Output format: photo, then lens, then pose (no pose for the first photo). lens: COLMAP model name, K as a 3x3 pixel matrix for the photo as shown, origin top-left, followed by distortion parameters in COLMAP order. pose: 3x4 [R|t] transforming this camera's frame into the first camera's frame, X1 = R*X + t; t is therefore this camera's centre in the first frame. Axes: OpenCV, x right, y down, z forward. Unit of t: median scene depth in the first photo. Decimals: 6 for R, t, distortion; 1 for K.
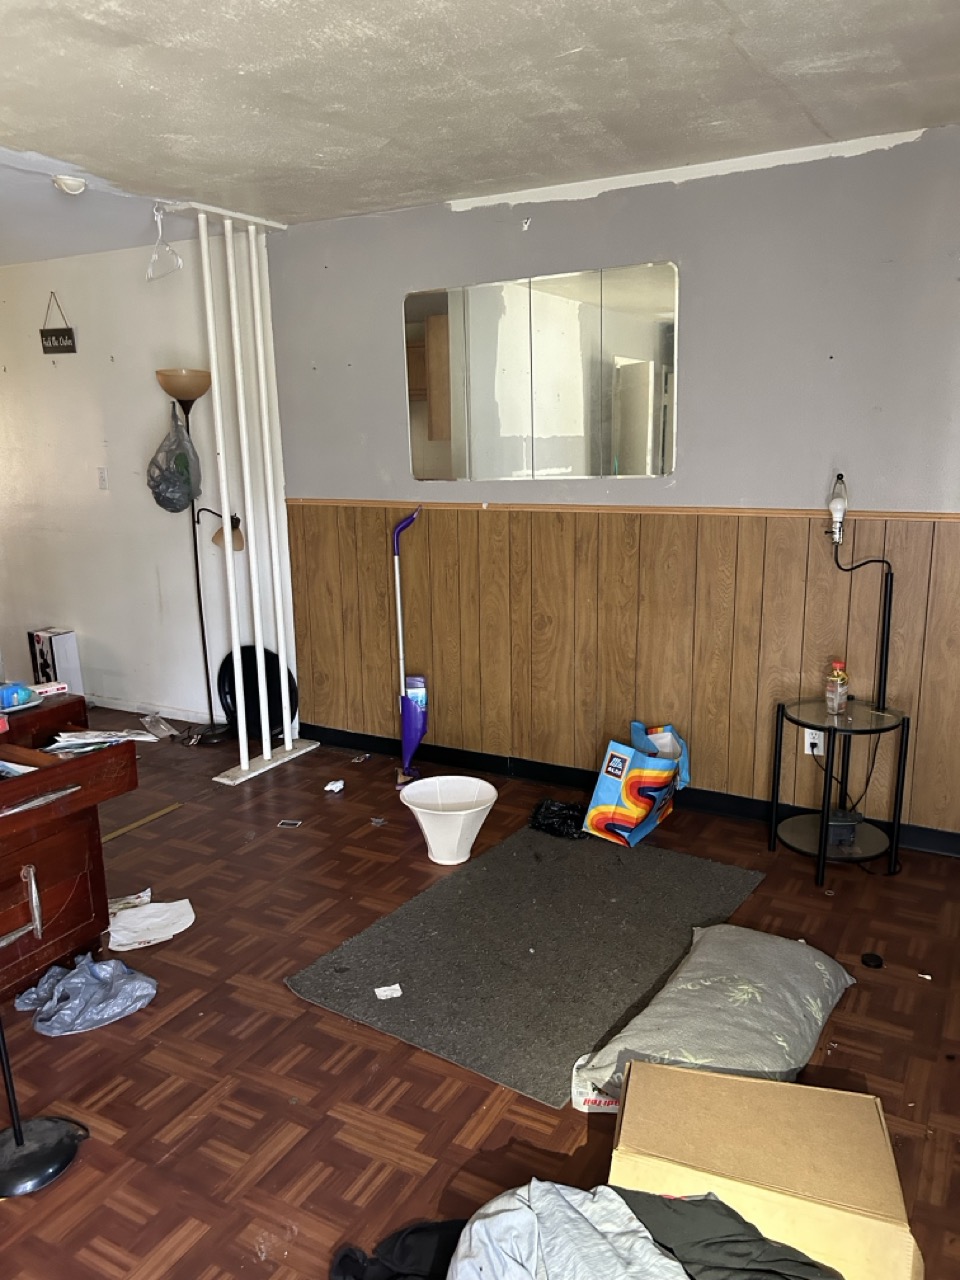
lens RADIAL K [[970.1, 0, 480.4], [0, 970.1, 644.0], [0, 0, 1]] dist [0.057941, -0.065791]
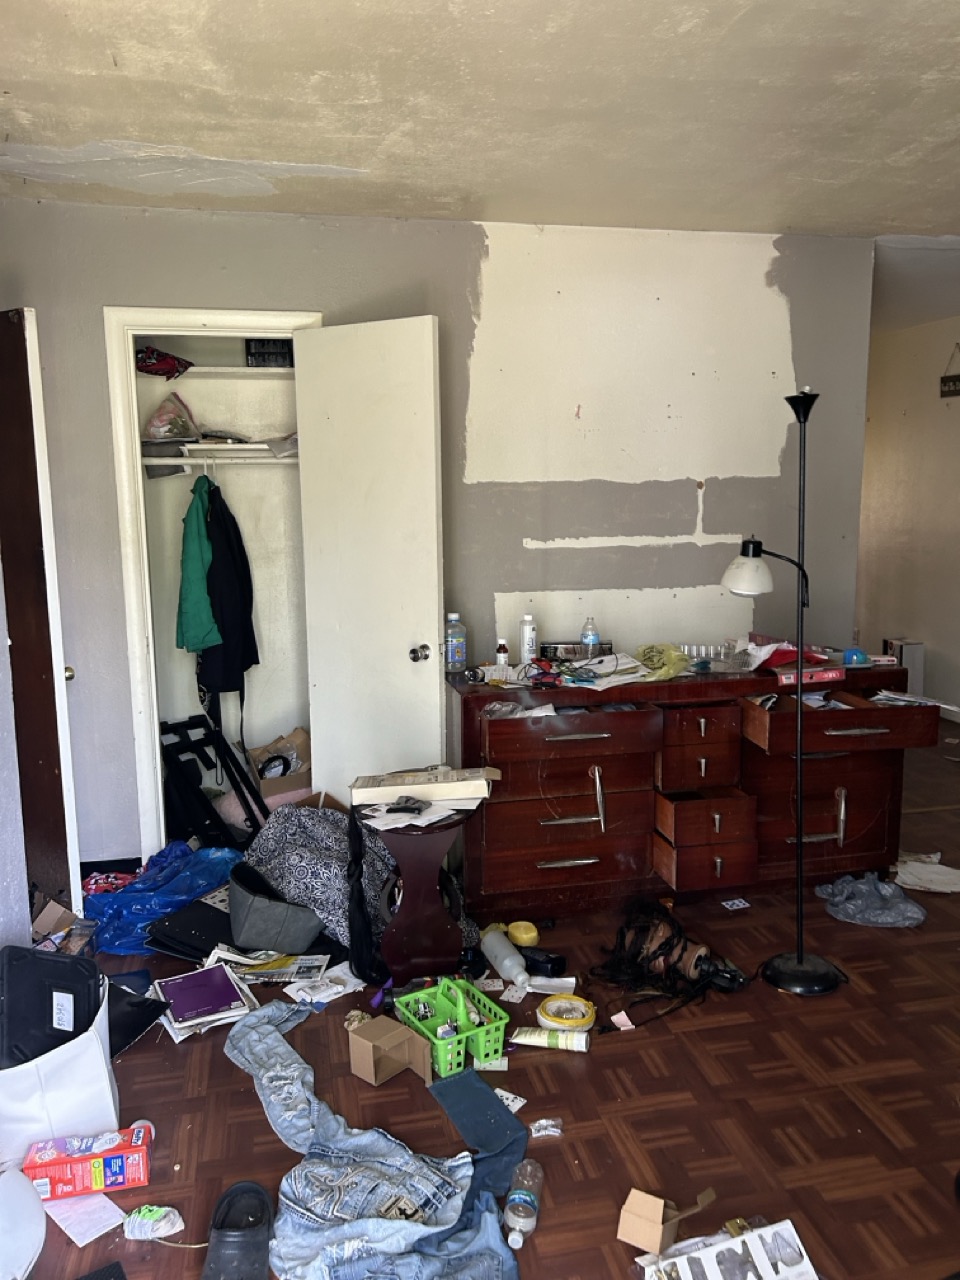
lens RADIAL K [[970.1, 0, 480.4], [0, 970.1, 641.0], [0, 0, 1]] dist [0.057941, -0.065791]
pose [[0.658840, 0.127507, -0.741398, 0.139348], [-0.163834, 0.986196, 0.024018, 0.072012], [0.734226, 0.105642, 0.670635, -0.211091]]
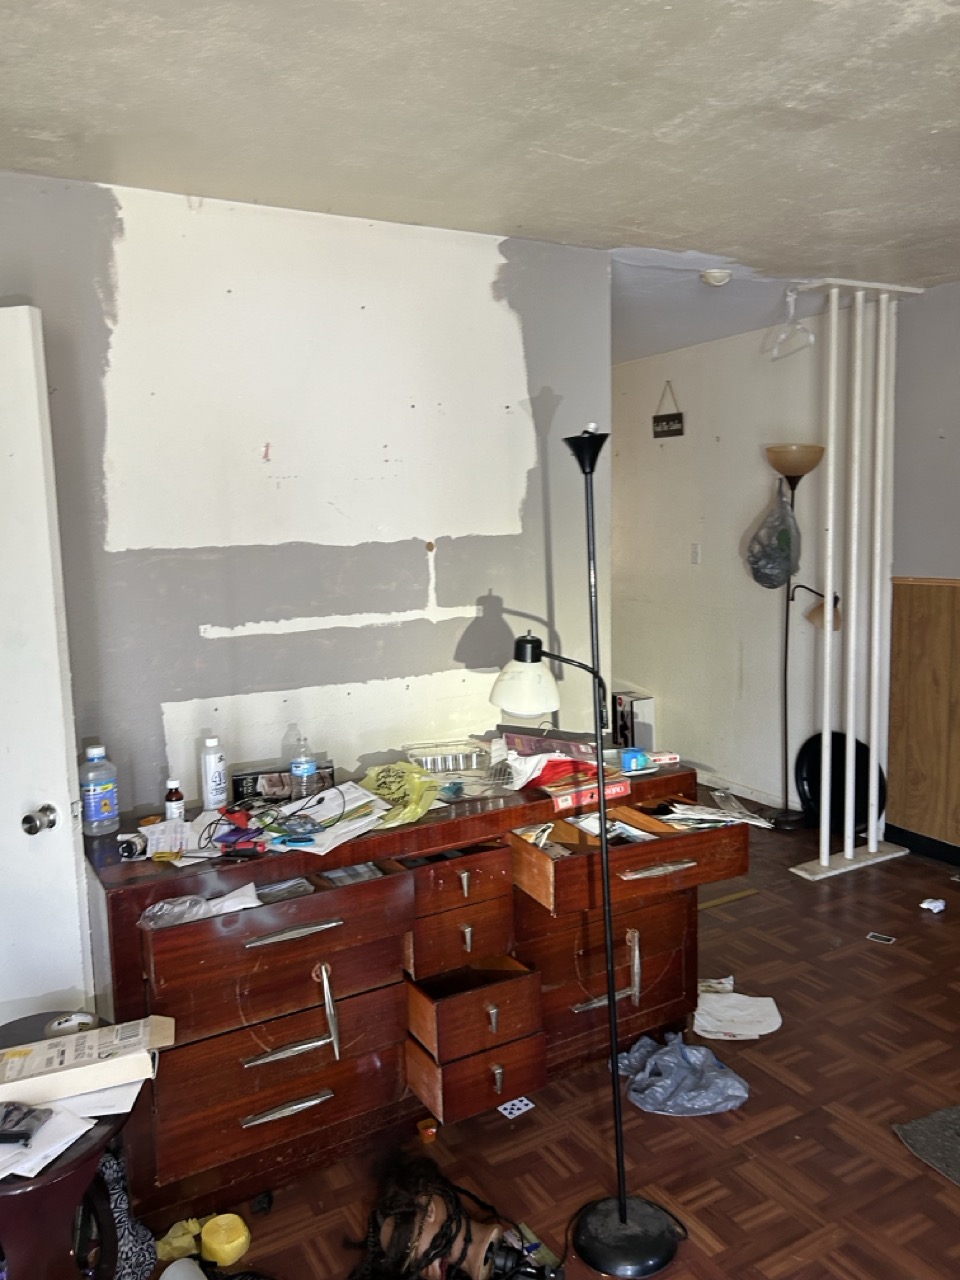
lens RADIAL K [[970.1, 0, 464.7], [0, 970.1, 635.6], [0, 0, 1]] dist [0.057941, -0.065791]
pose [[0.850178, 0.059349, -0.523139, -0.085700], [-0.102451, 0.993282, -0.053811, -0.004608], [0.516431, 0.099345, 0.850547, 0.013509]]
